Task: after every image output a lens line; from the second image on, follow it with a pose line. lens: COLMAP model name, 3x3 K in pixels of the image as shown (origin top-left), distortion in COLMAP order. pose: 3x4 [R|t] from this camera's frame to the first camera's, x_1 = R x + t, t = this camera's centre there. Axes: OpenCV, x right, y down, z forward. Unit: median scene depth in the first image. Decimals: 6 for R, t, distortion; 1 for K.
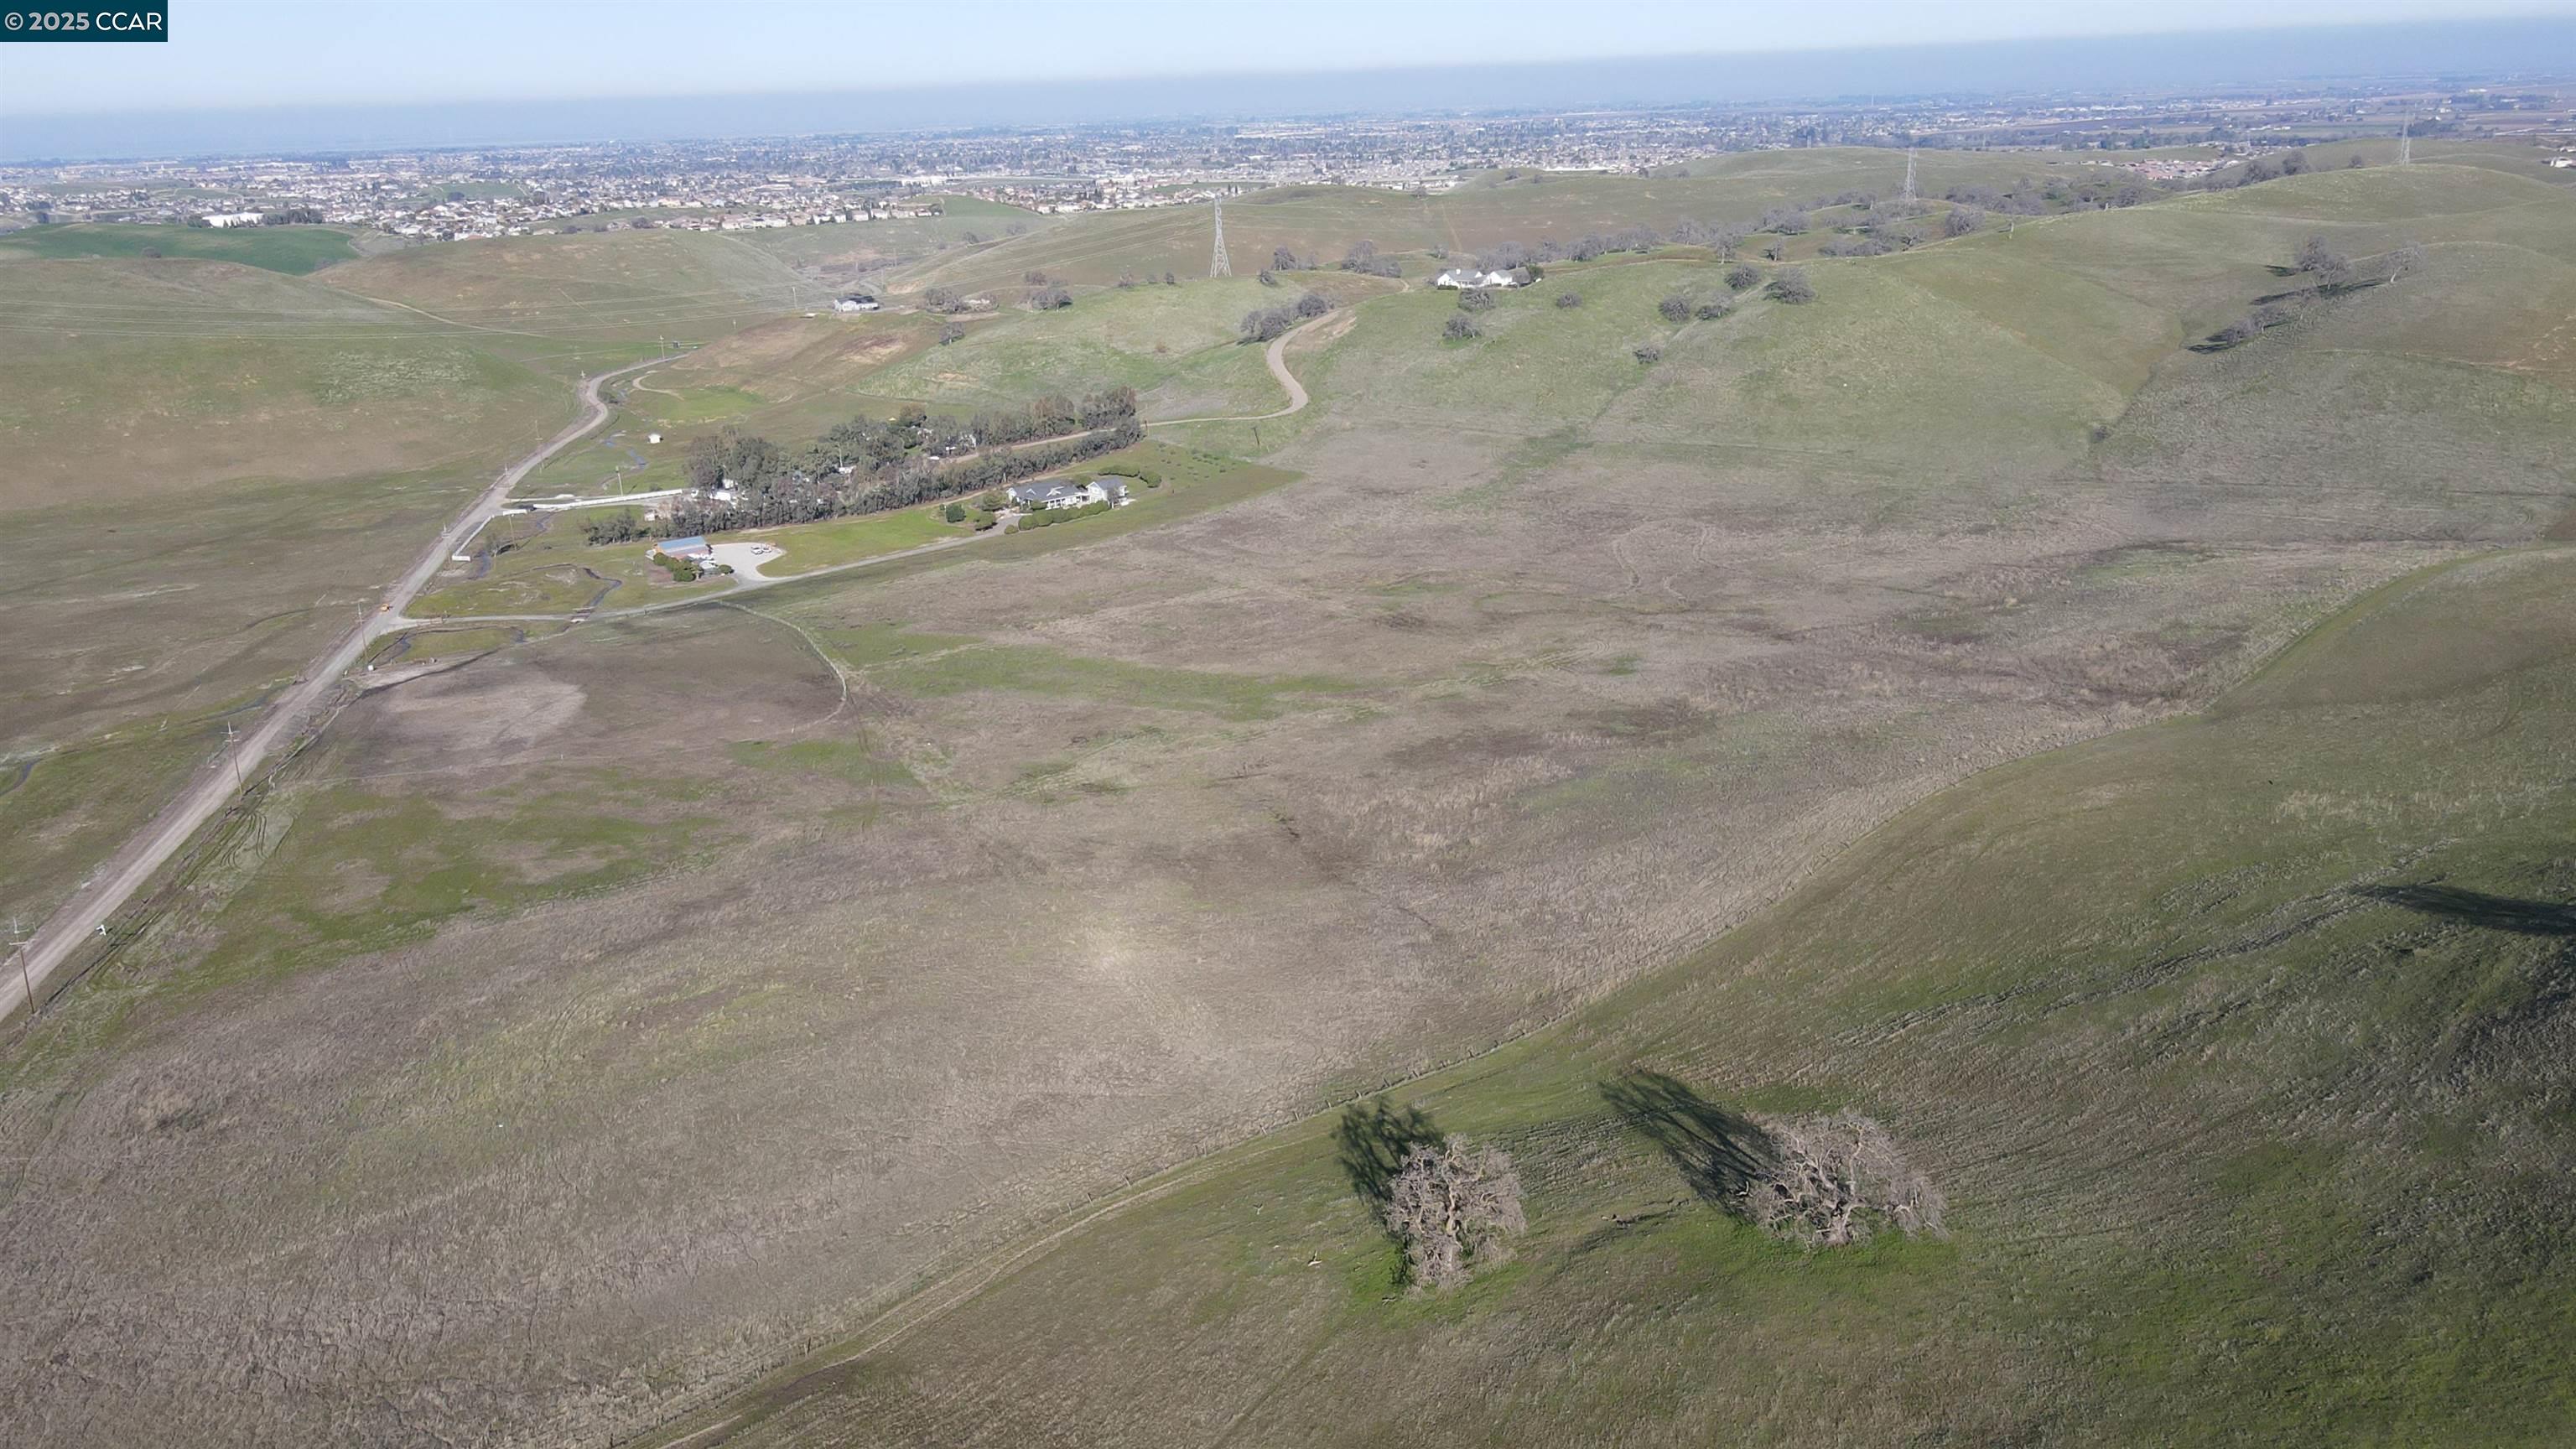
lens RADIAL K [[1881.8, 0, 1284.9], [0, 1881.8, 693.5], [0, 0, 1]] dist [-0.006757, 0.041663]
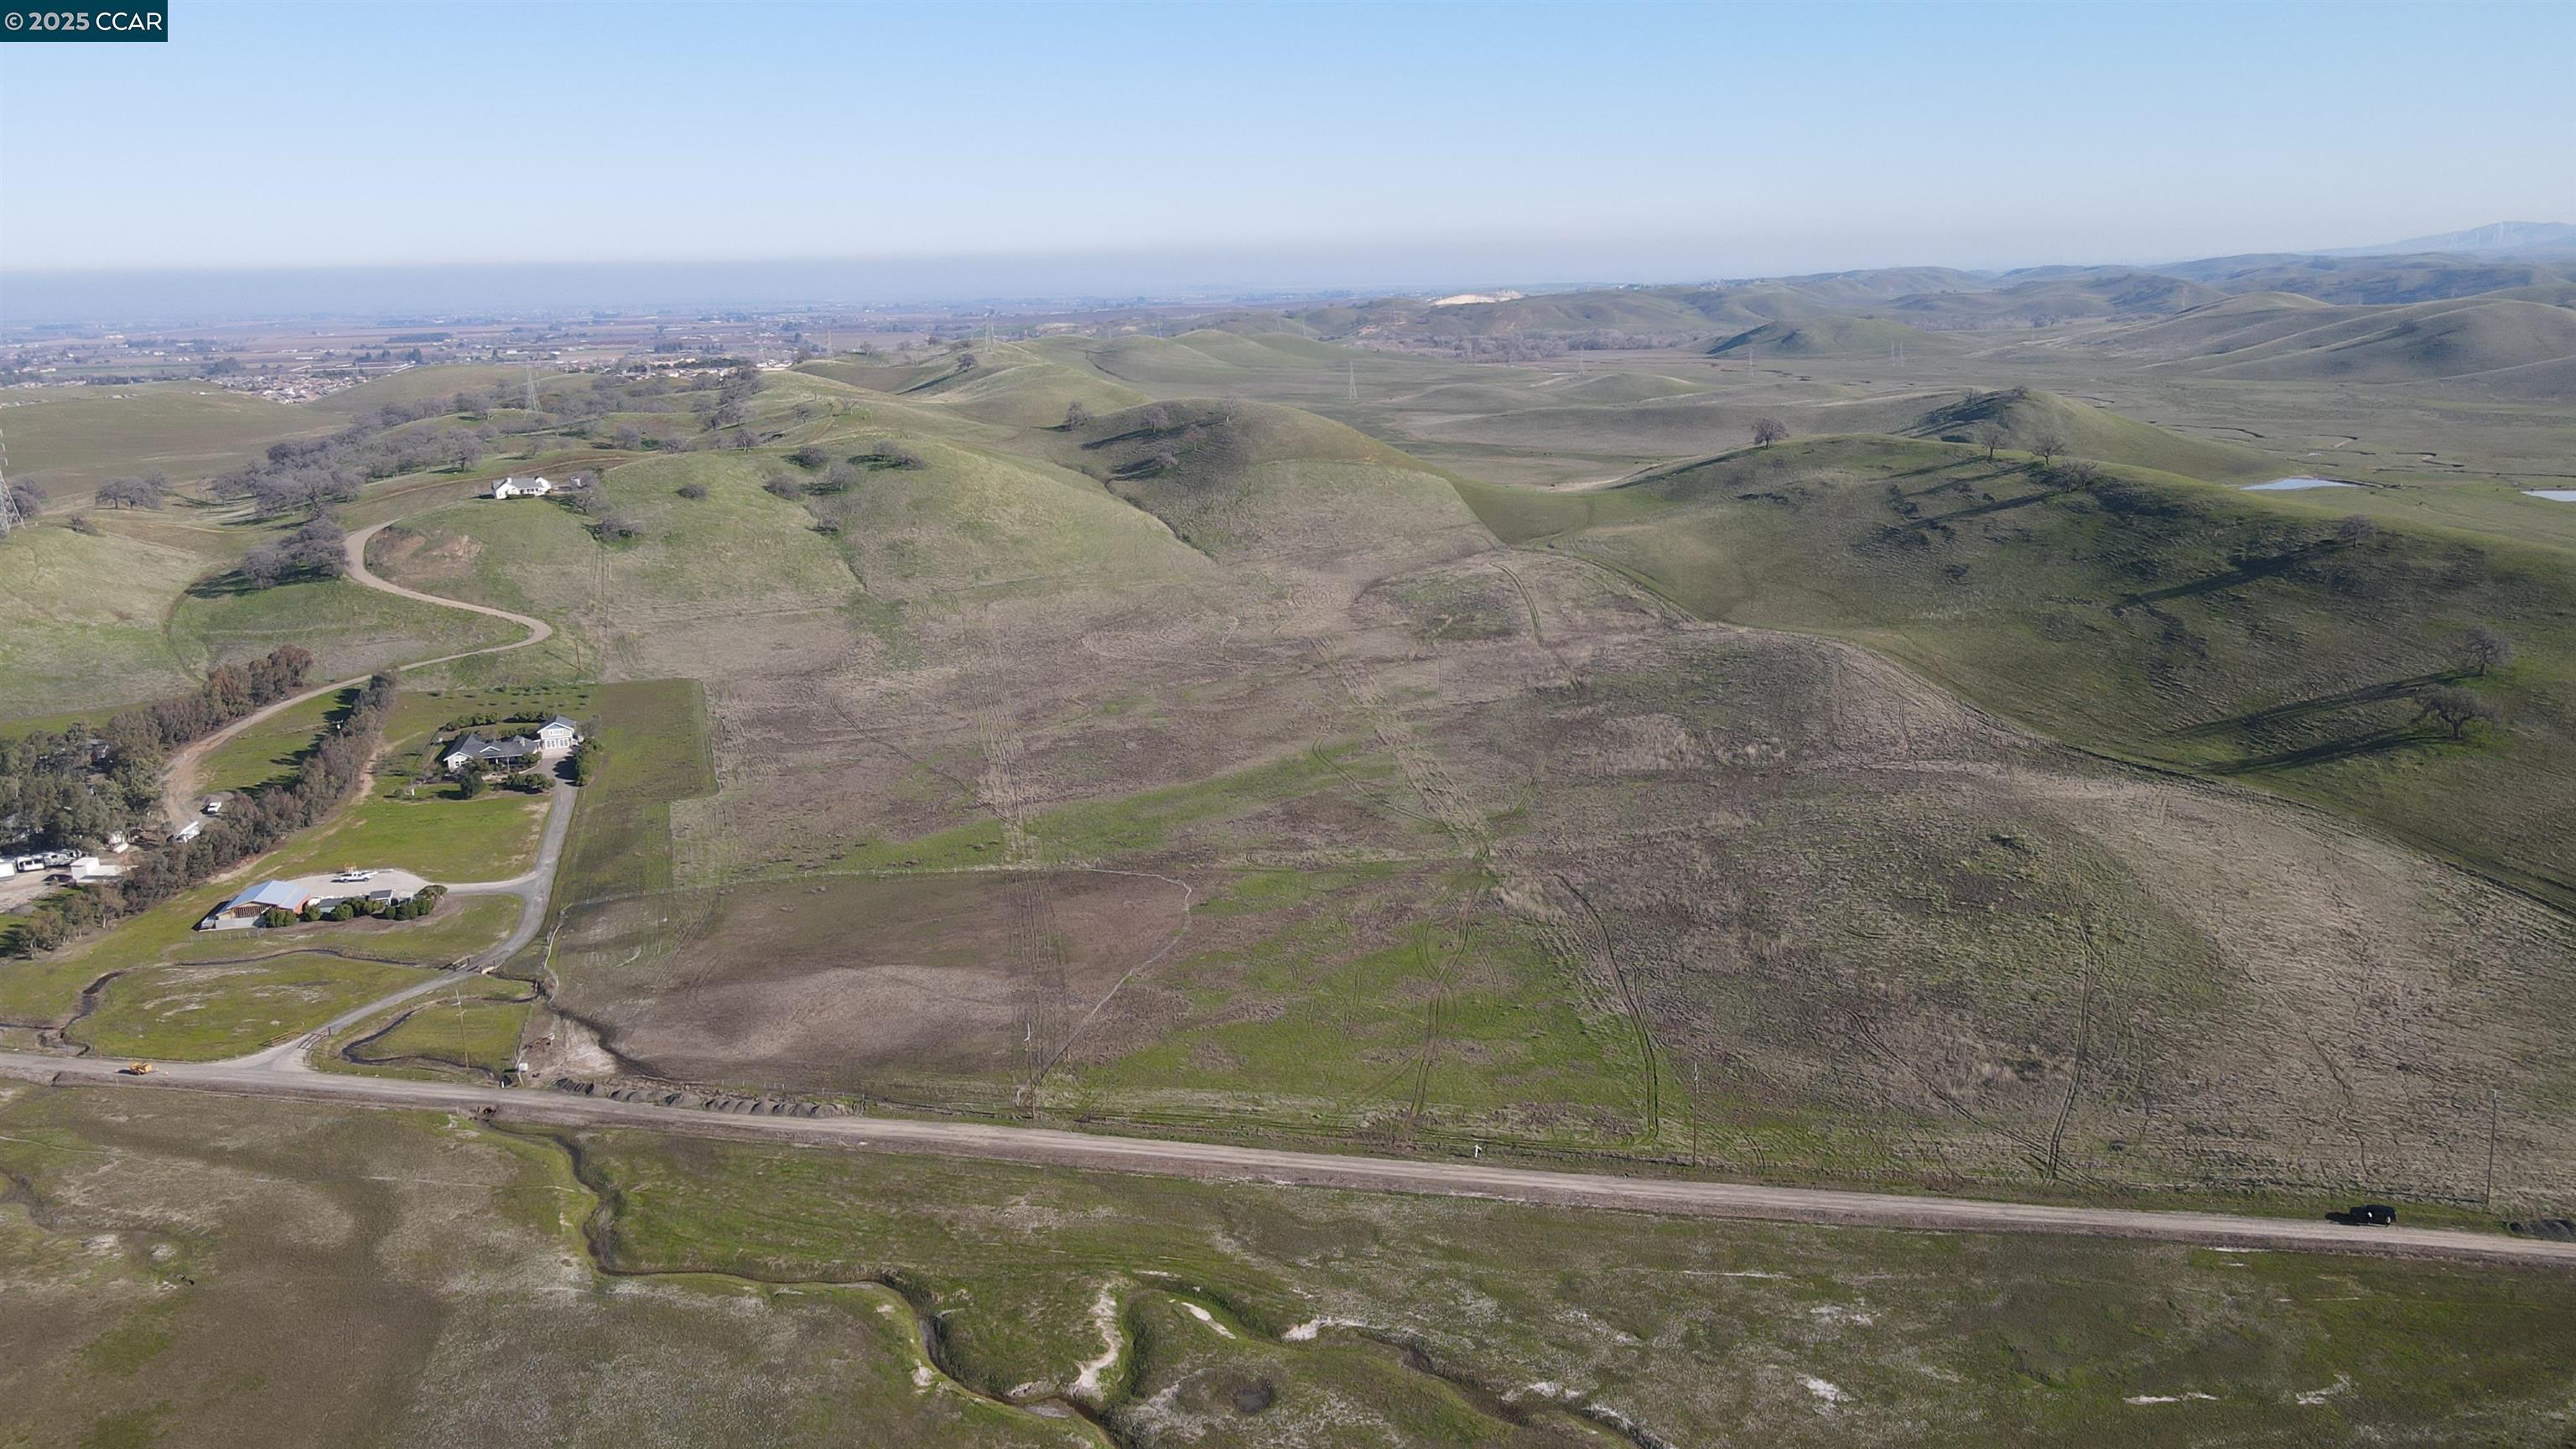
lens RADIAL K [[1881.8, 0, 1284.9], [0, 1881.8, 693.5], [0, 0, 1]] dist [-0.006757, 0.041663]
pose [[0.426170, -0.176359, 0.887286, -0.841460], [0.284405, 0.957202, 0.053654, -0.089855], [-0.858774, 0.229483, 0.458088, 0.375650]]
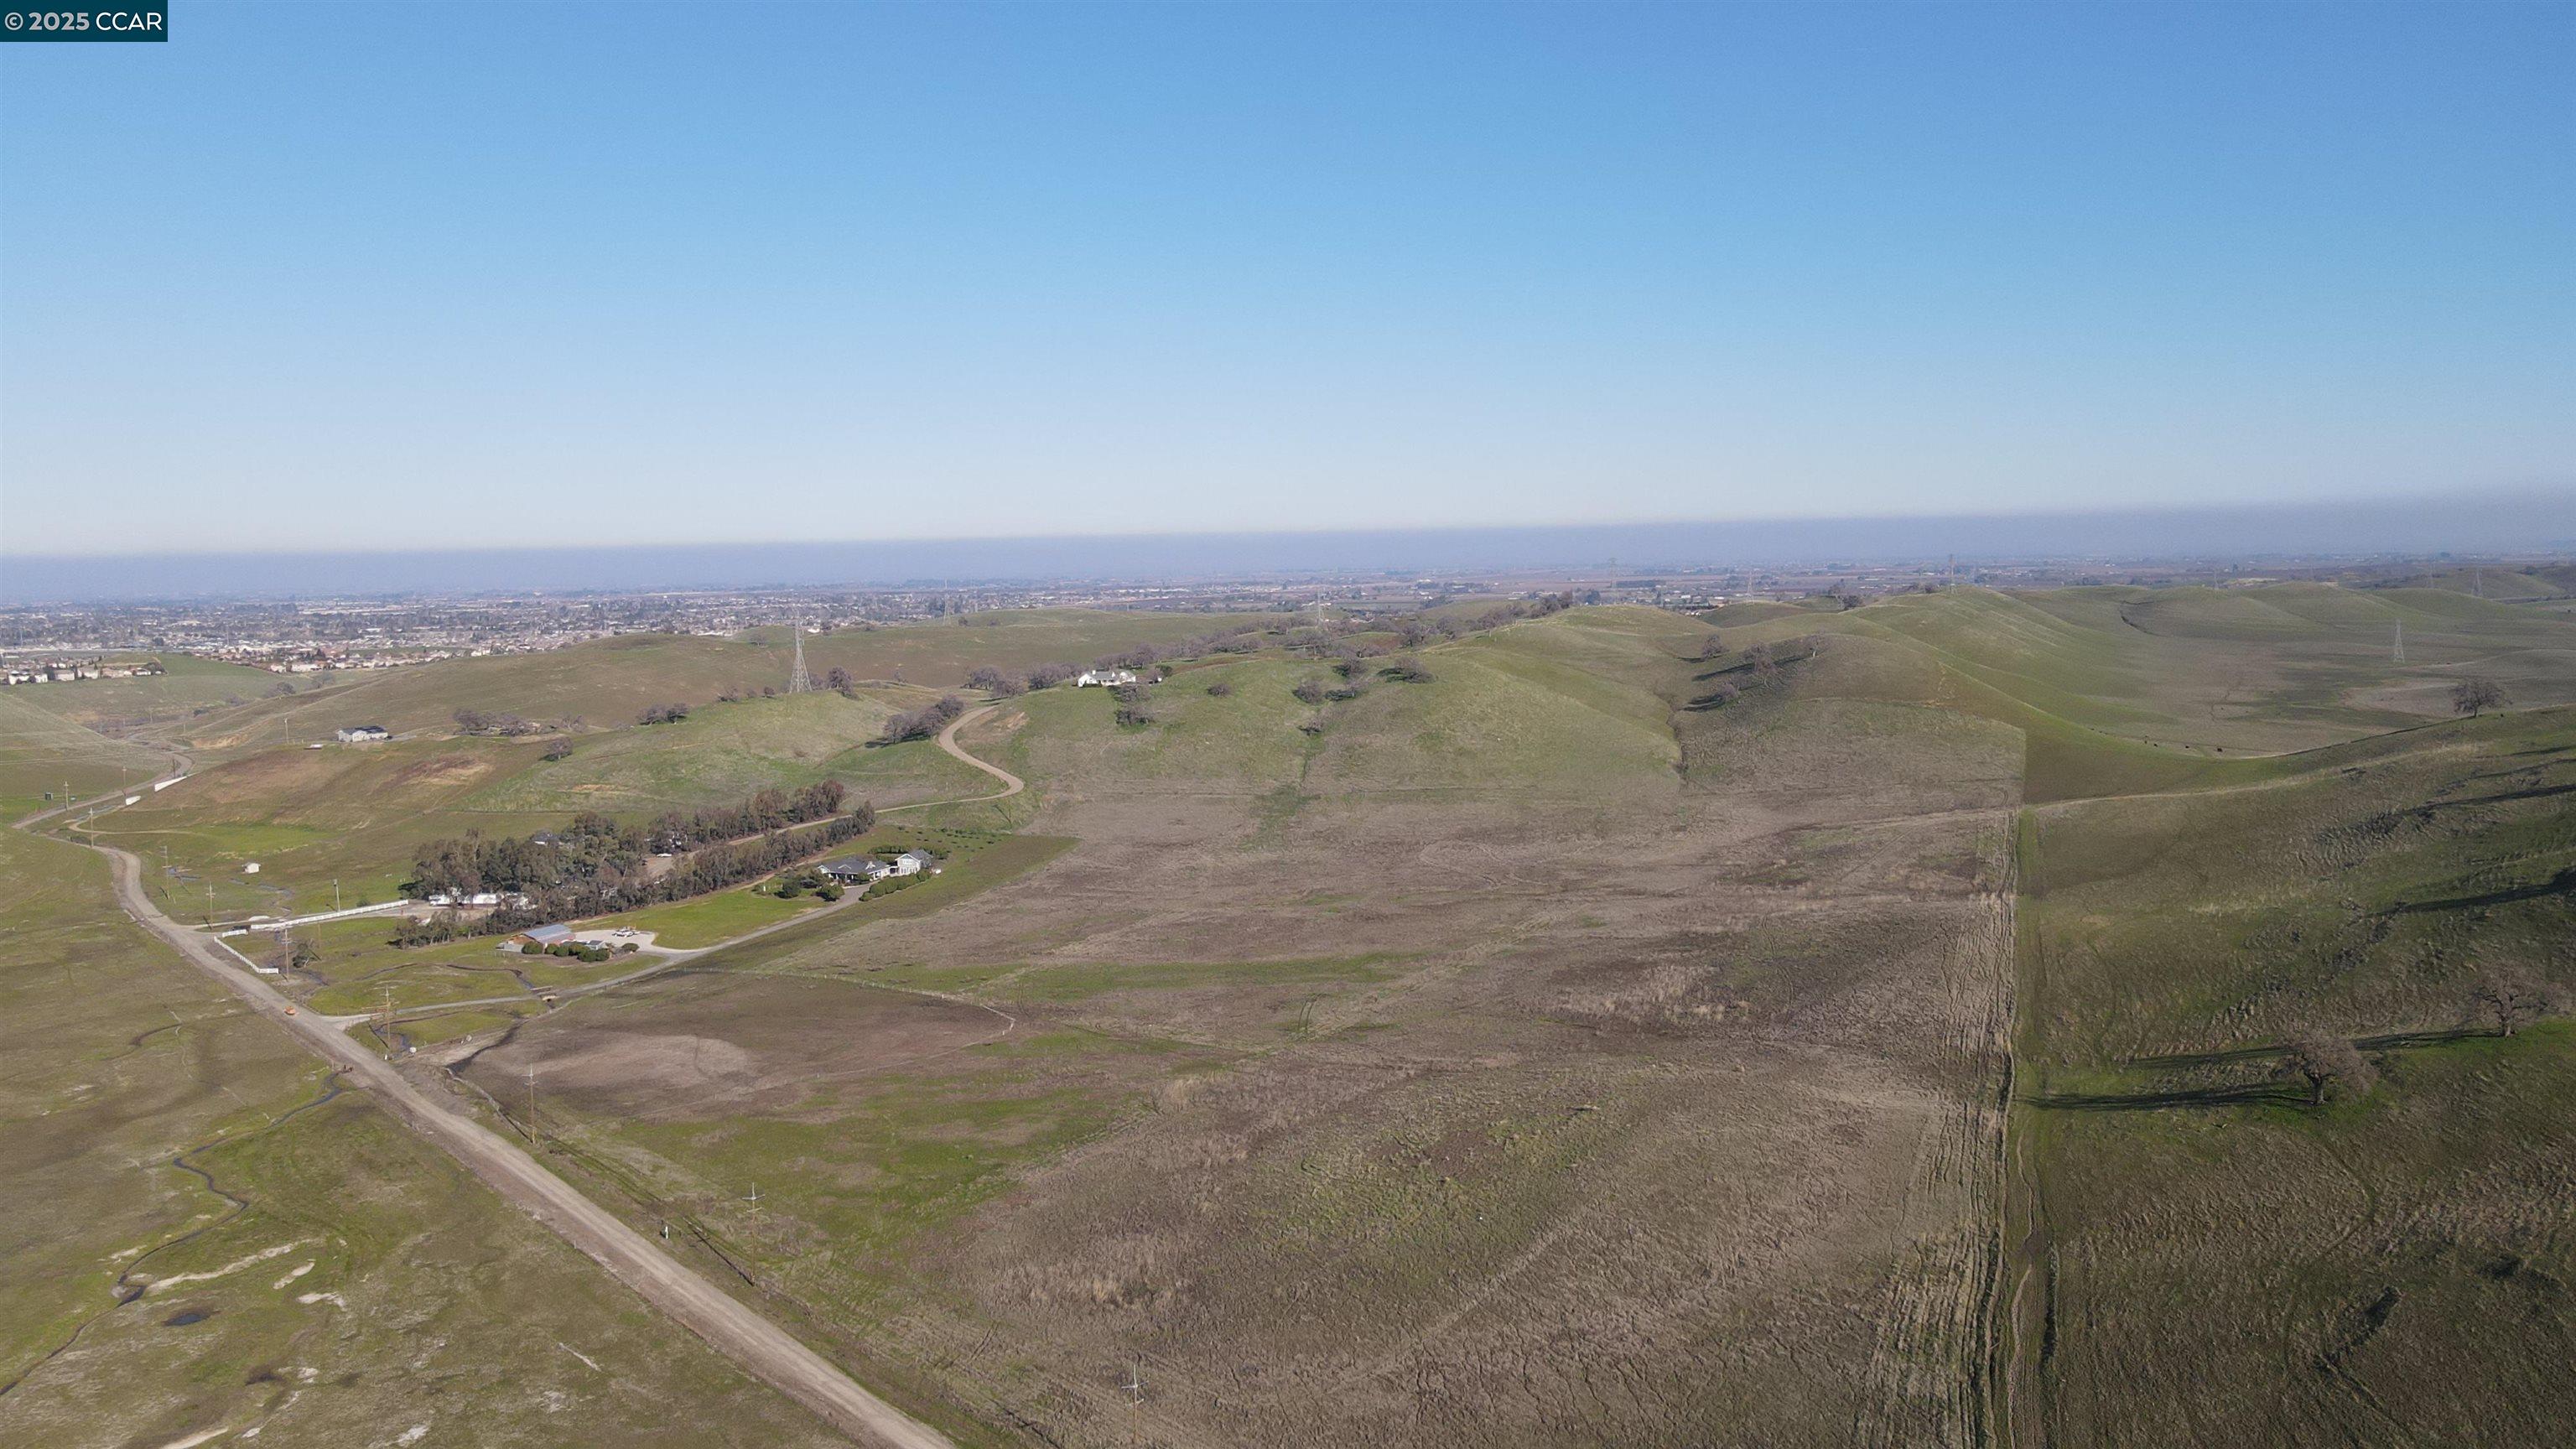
lens RADIAL K [[1881.8, 0, 1284.9], [0, 1881.8, 693.5], [0, 0, 1]] dist [-0.006757, 0.041663]
pose [[0.883786, -0.019738, 0.467474, -0.477069], [0.134147, 0.967855, -0.212746, 0.063157], [-0.448248, 0.250732, 0.858025, -0.028915]]
